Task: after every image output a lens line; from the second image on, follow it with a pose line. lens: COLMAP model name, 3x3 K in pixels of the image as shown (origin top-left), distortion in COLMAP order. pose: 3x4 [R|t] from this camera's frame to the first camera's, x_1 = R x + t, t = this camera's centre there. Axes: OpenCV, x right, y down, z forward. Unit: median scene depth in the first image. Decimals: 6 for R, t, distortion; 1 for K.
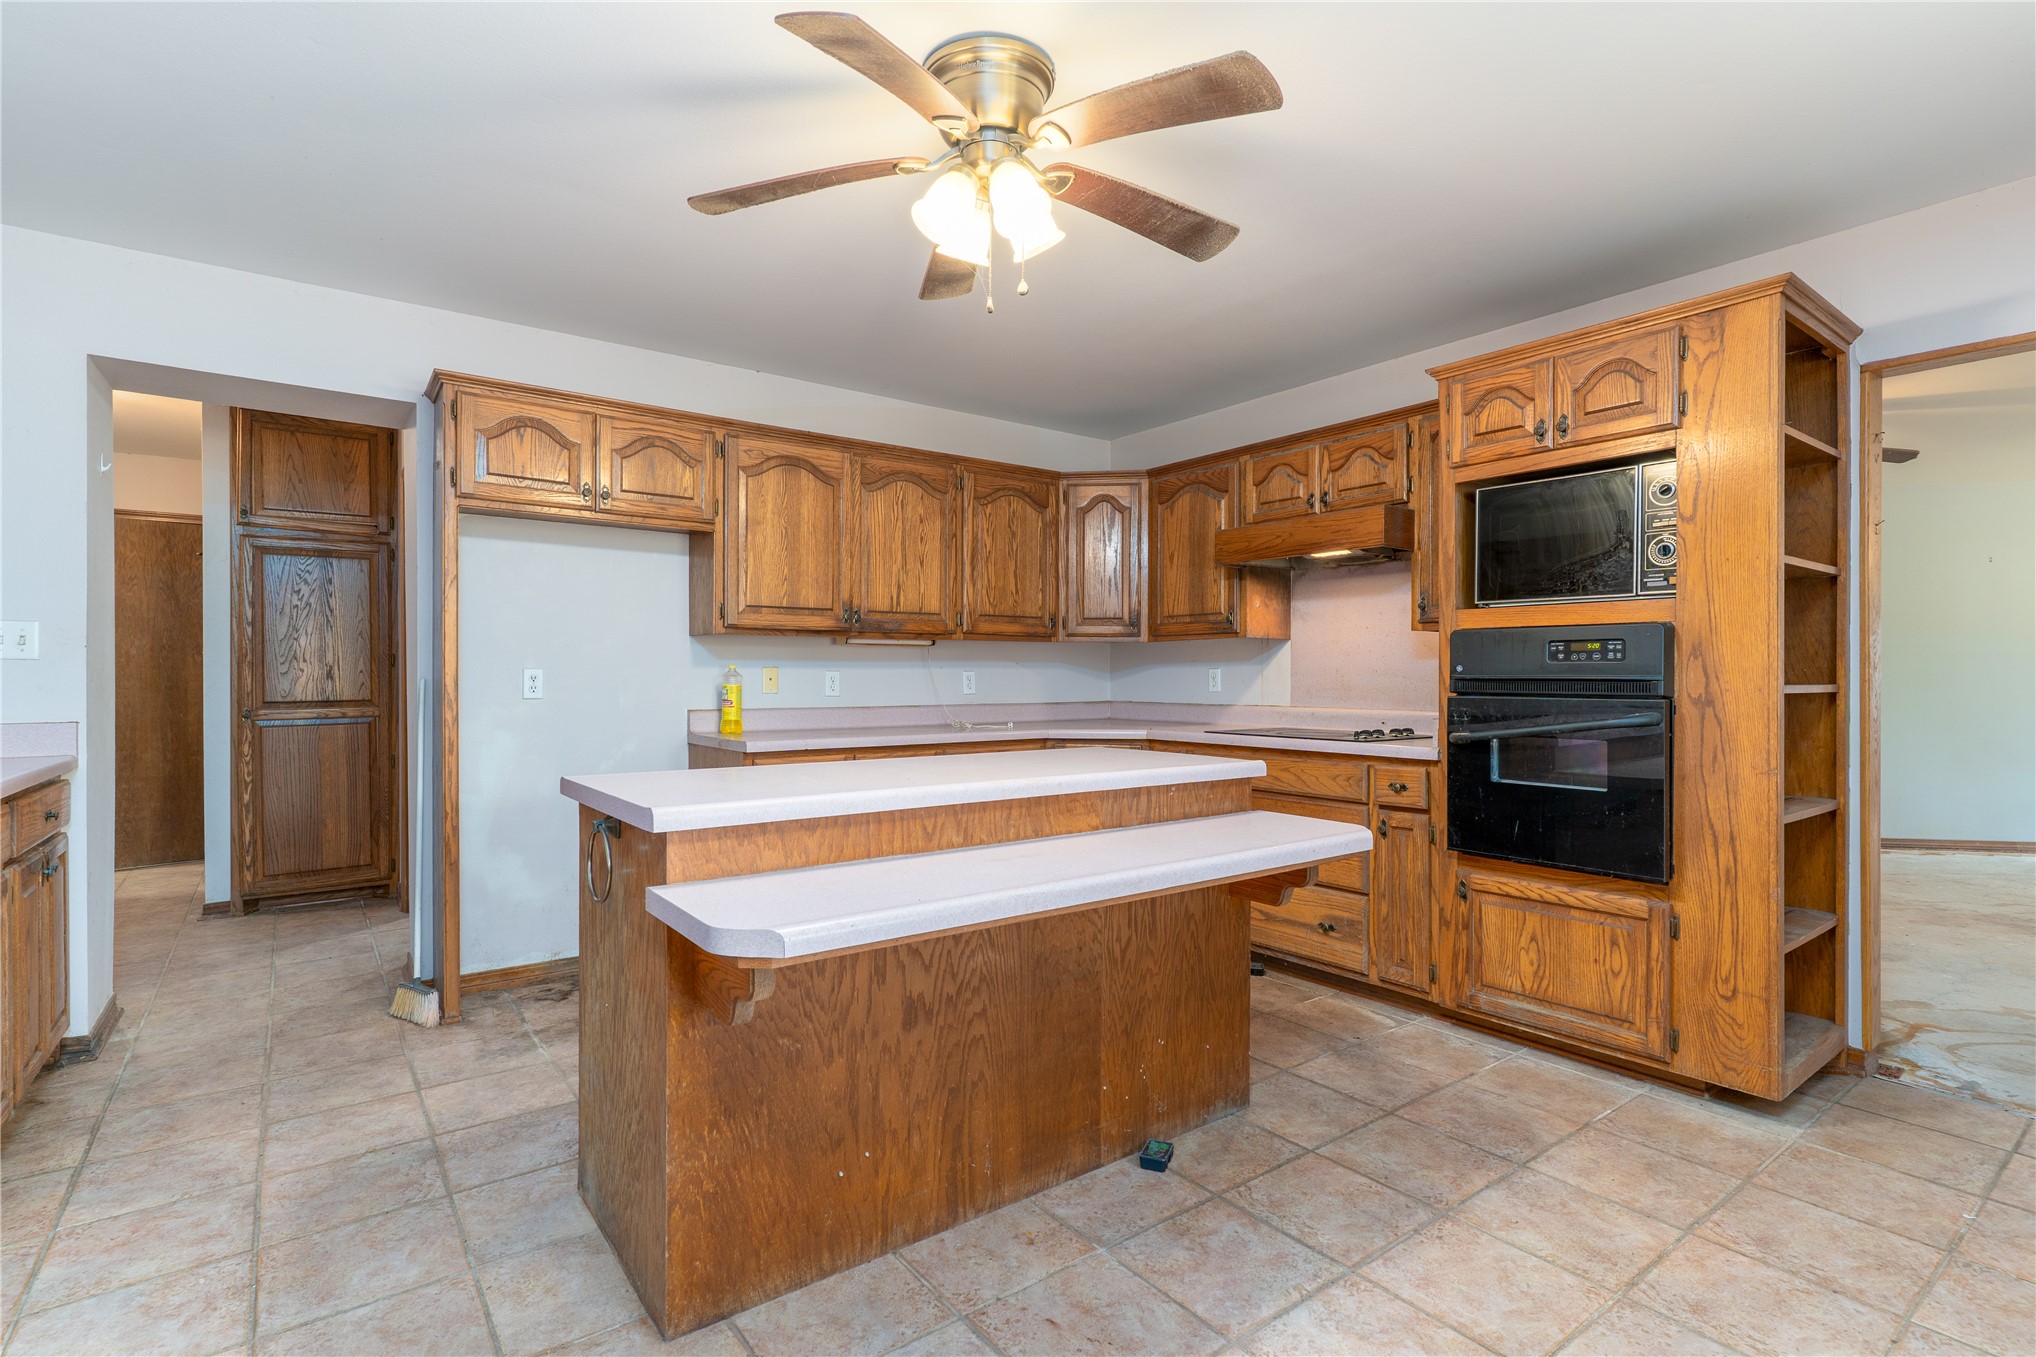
lens RADIAL K [[959.1, 0, 1018.0], [0, 959.1, 678.5], [0, 0, 1]] dist [-0.000899, -0.000387]
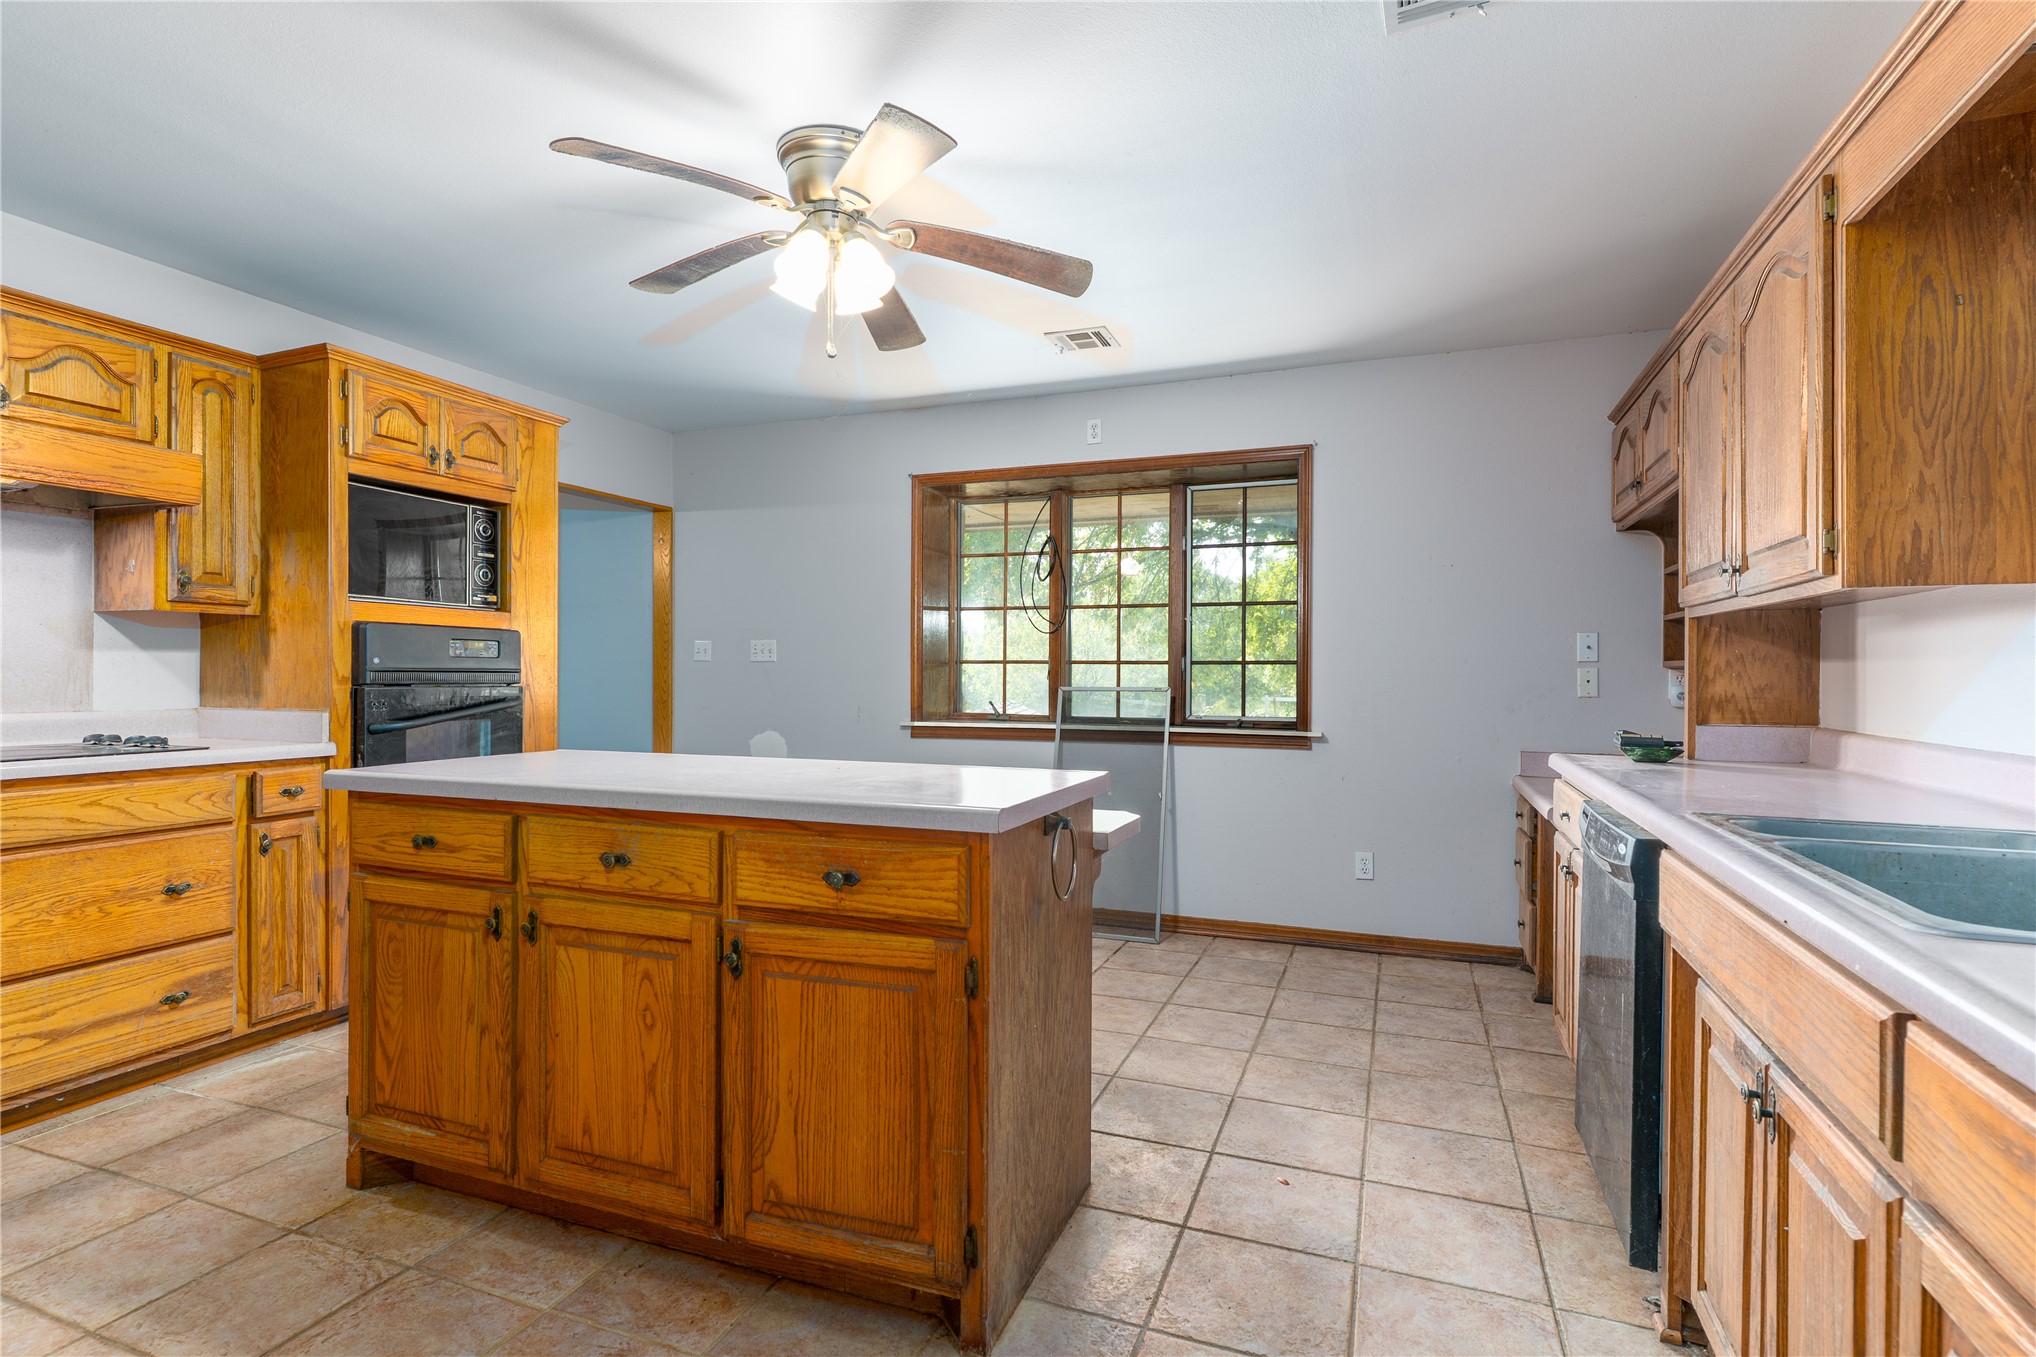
lens RADIAL K [[959.1, 0, 1018.0], [0, 959.1, 678.5], [0, 0, 1]] dist [-0.000899, -0.000387]
pose [[-0.535303, -0.006543, 0.844635, -1.012232], [-0.006094, 0.999974, 0.003884, 0.001378], [-0.844638, -0.003068, -0.535329, 1.279976]]
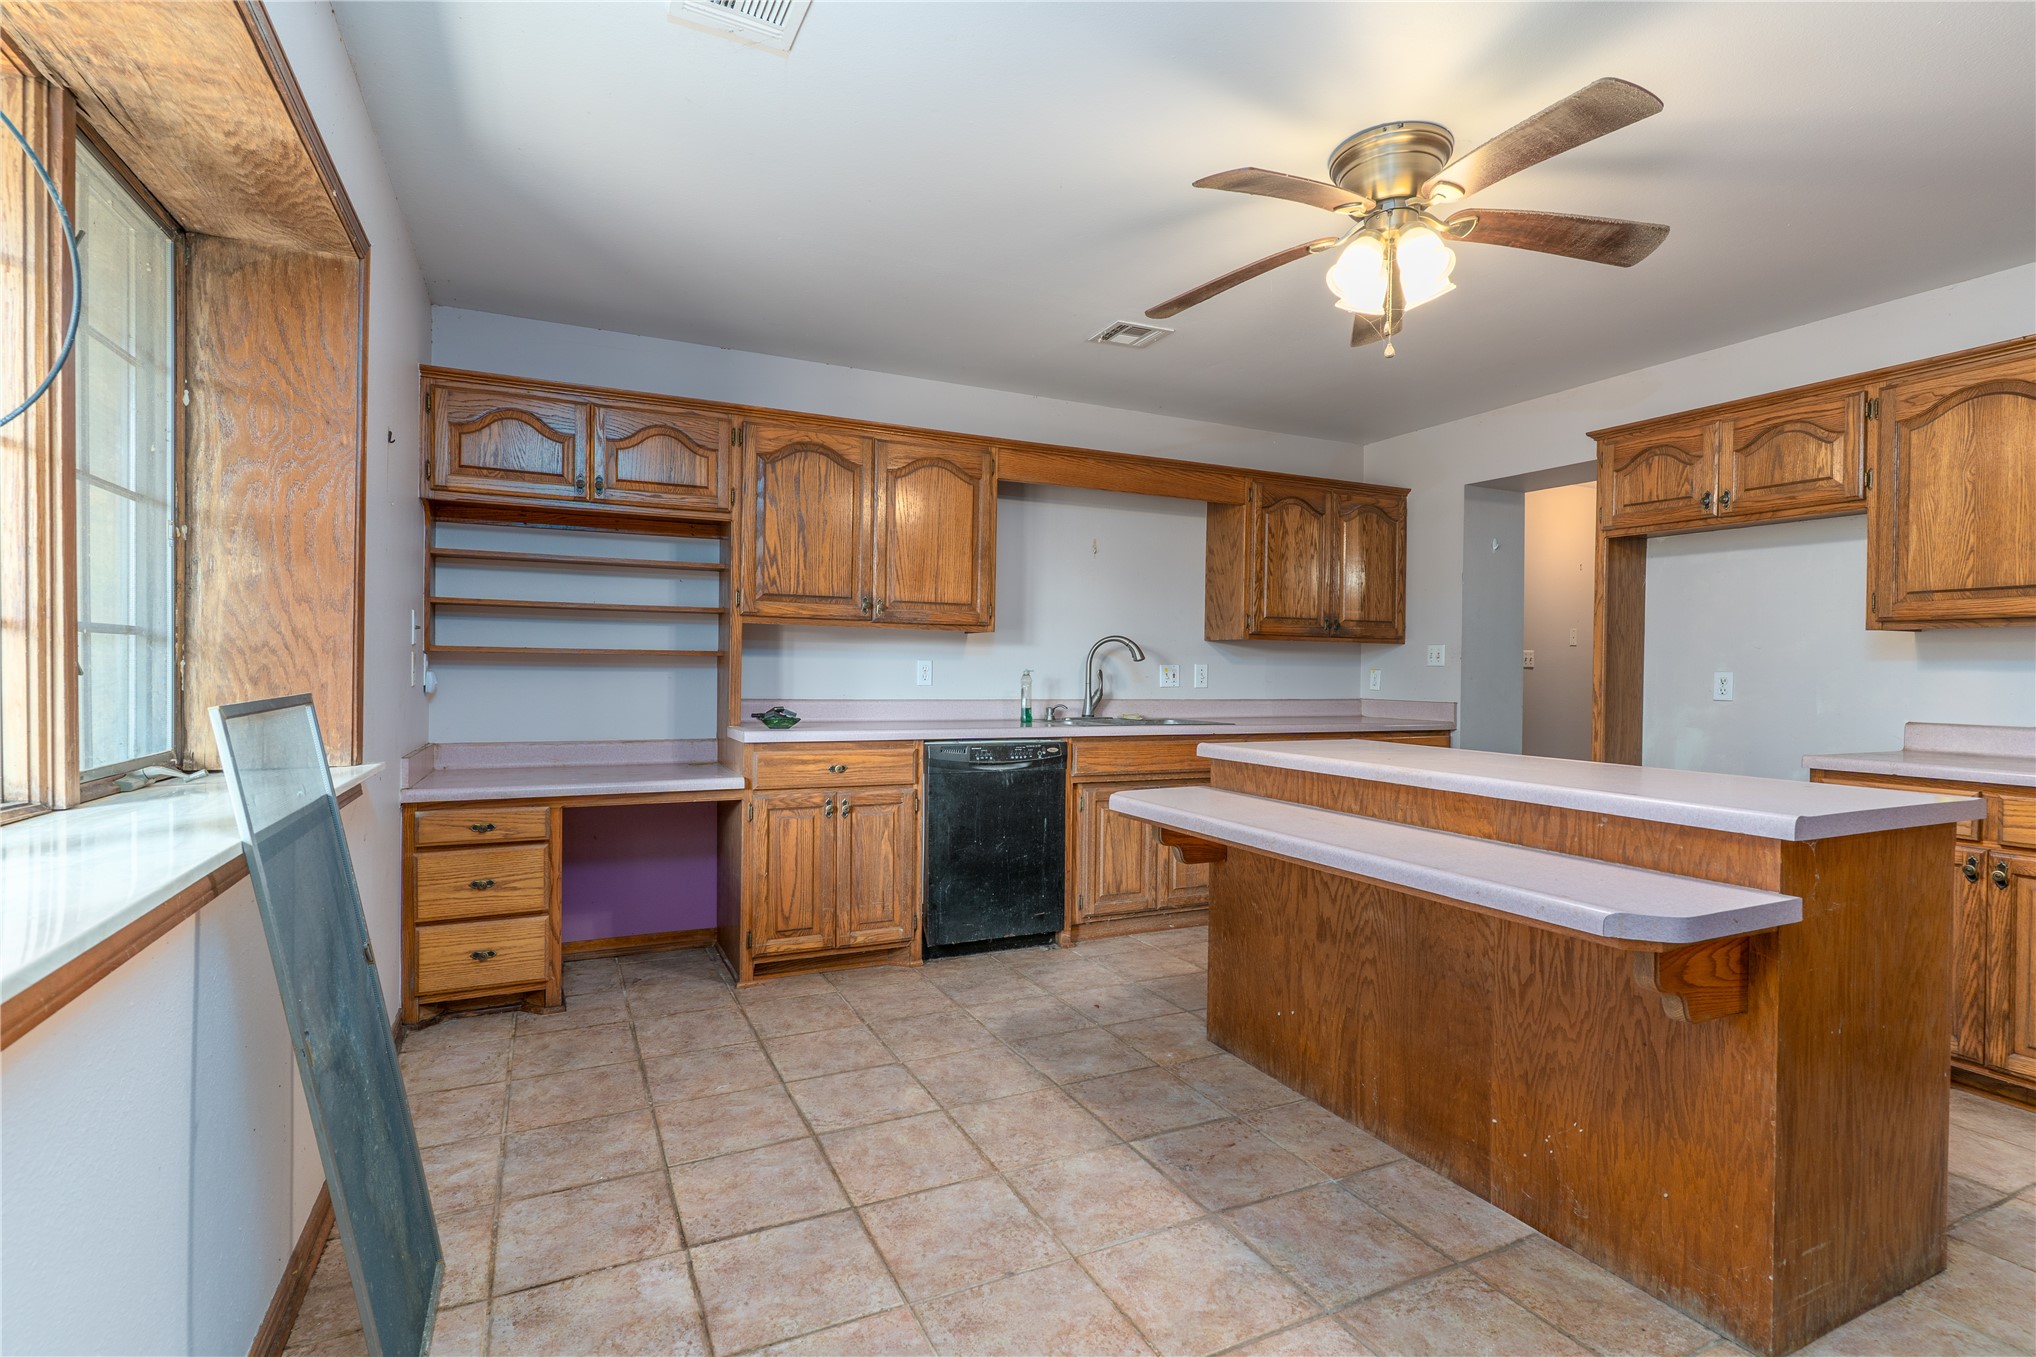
lens RADIAL K [[959.1, 0, 1018.0], [0, 959.1, 678.5], [0, 0, 1]] dist [-0.000899, -0.000387]
pose [[-0.186959, 0.004454, -0.982358, 1.060928], [-0.015186, 0.999857, 0.007424, 0.001362], [0.982250, 0.016306, -0.186864, 0.701741]]
